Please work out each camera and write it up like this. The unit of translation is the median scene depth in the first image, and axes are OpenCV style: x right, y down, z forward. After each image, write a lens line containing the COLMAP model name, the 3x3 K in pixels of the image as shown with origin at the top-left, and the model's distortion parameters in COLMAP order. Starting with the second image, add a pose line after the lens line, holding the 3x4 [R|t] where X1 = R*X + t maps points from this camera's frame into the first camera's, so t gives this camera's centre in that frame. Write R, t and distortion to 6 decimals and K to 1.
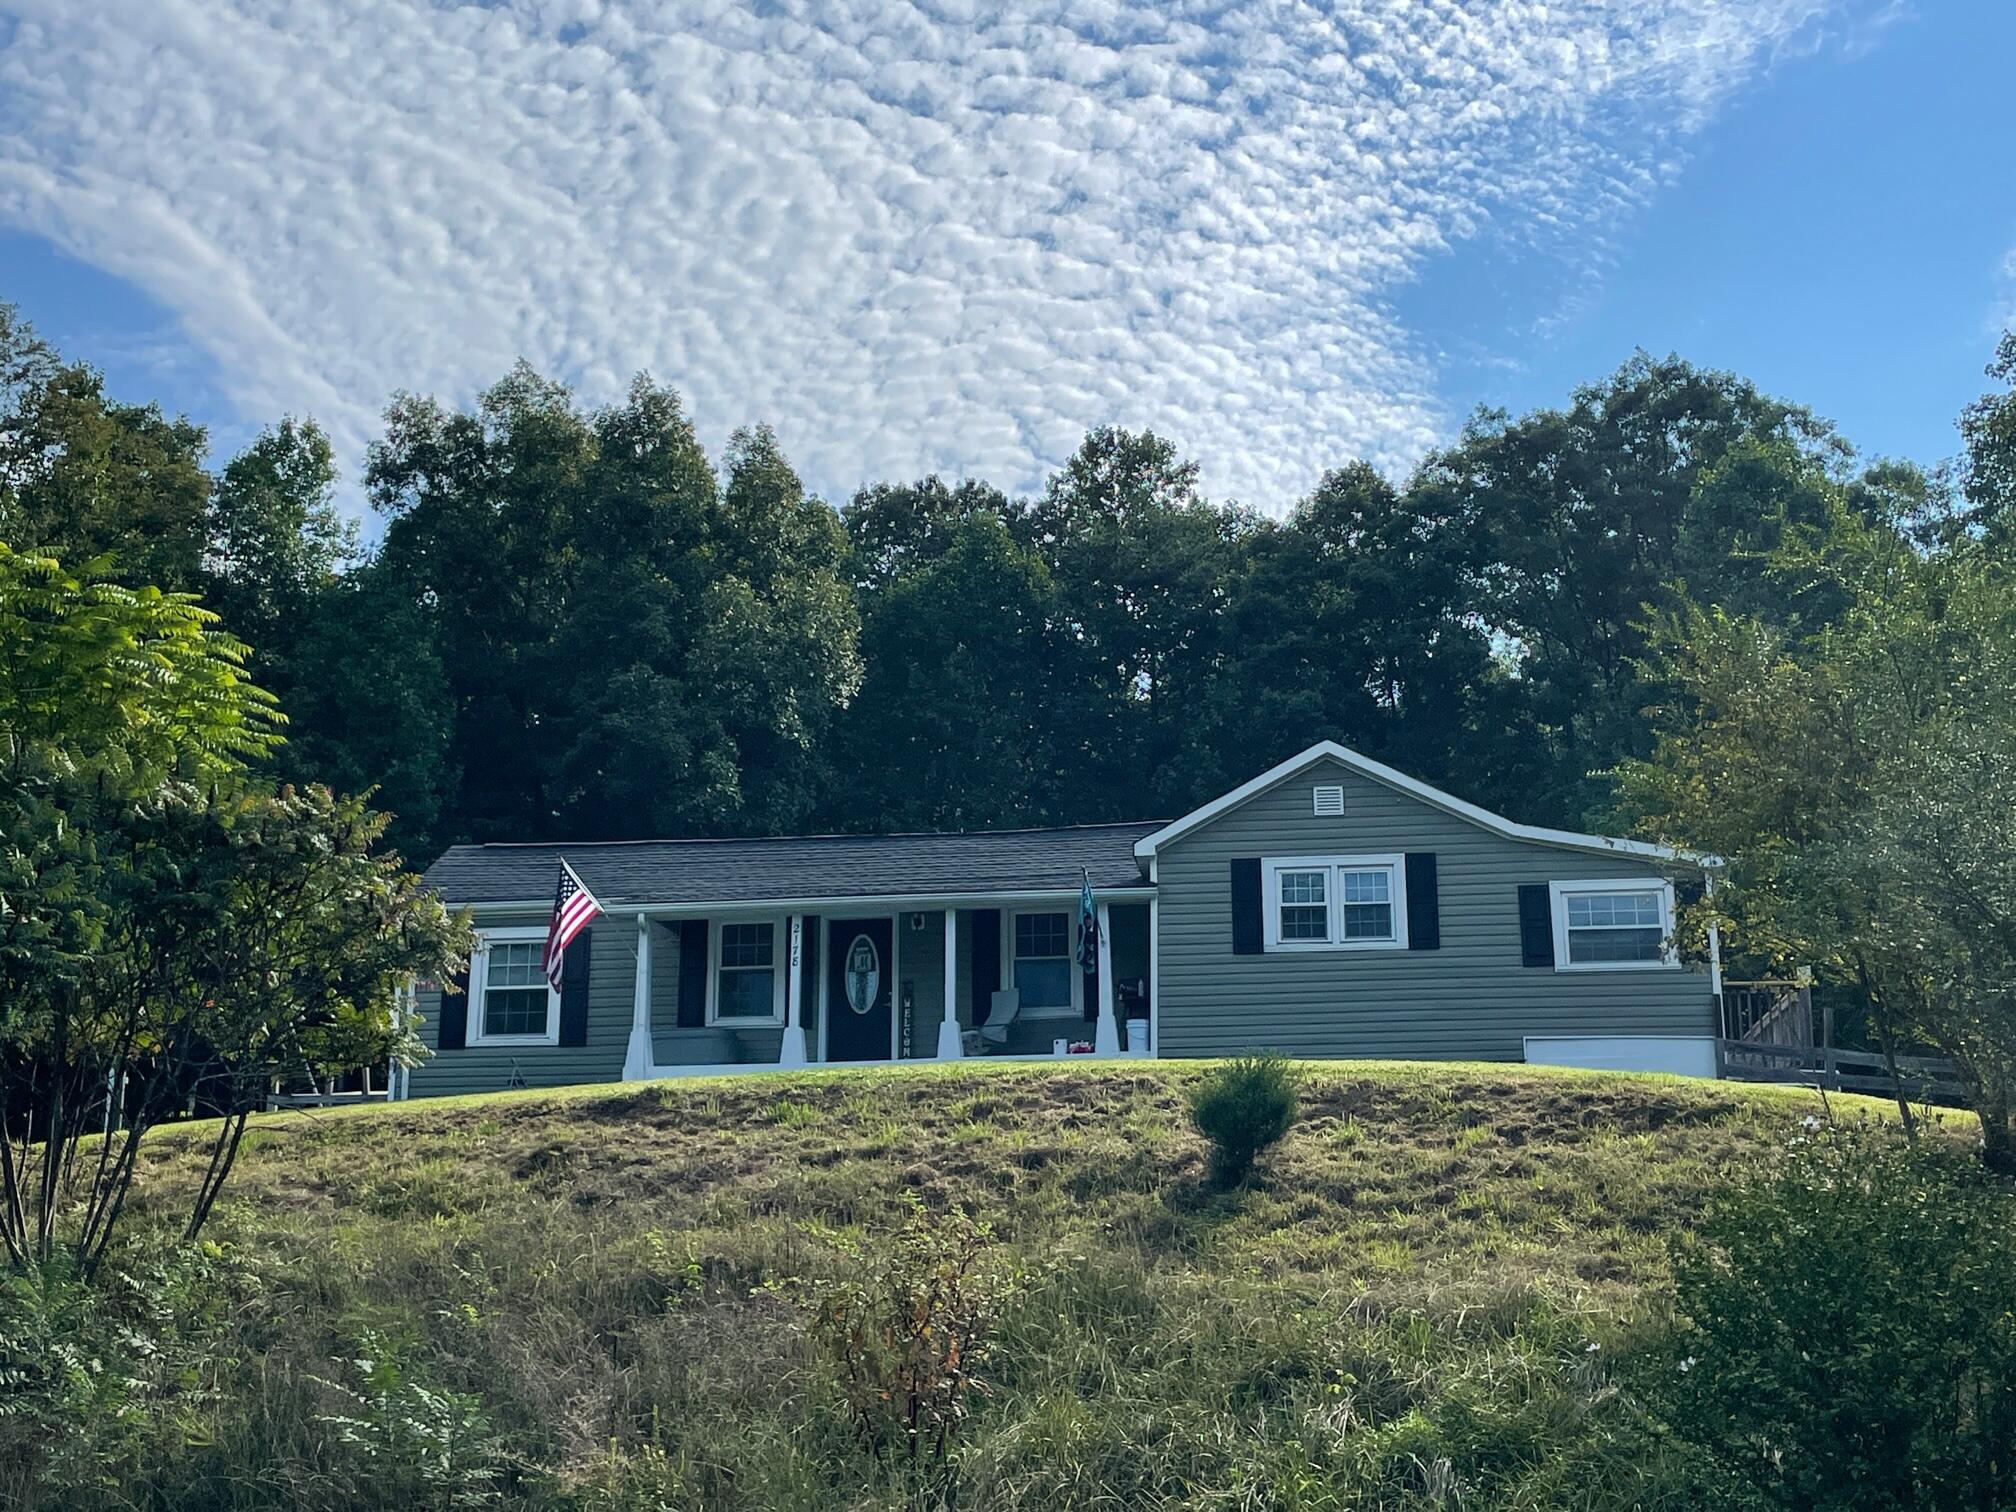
lens RADIAL K [[2607.2, 0, 1008.0], [0, 2607.2, 756.0], [0, 0, 1]] dist [0.015388, 0.016591]
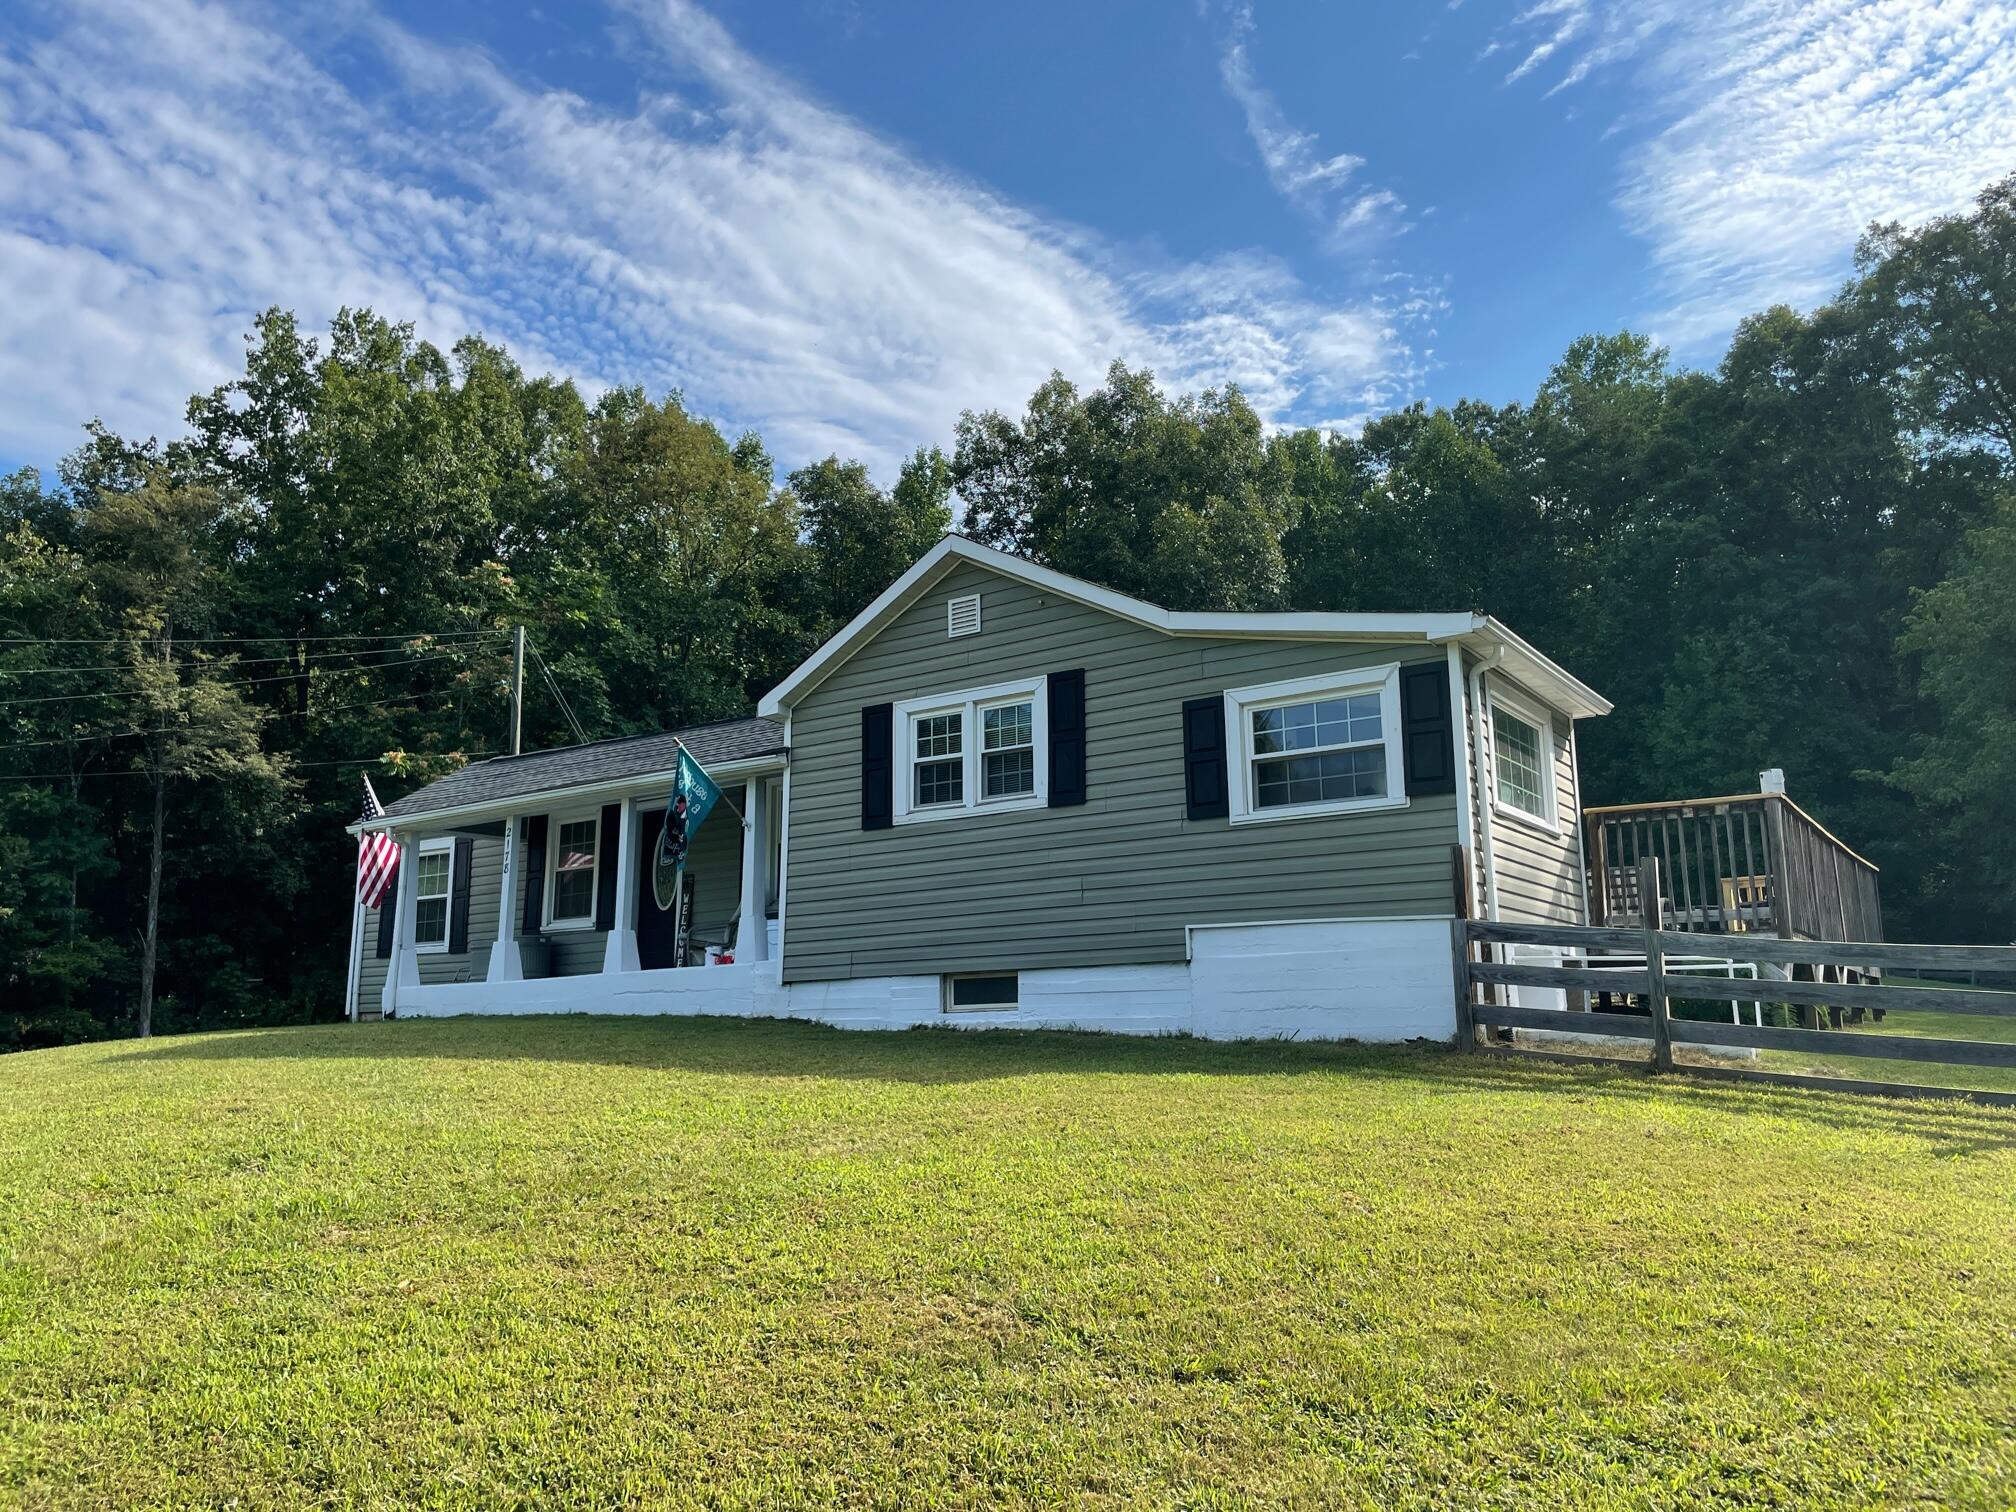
lens RADIAL K [[1508.0, 0, 1018.1], [0, 1508.0, 760.6], [0, 0, 1]] dist [0.075057, -0.110352]
pose [[0.880995, -0.093481, -0.463799, 0.336533], [0.123465, 0.991744, 0.034633, 0.045550], [0.456732, -0.087774, 0.885263, 0.625146]]
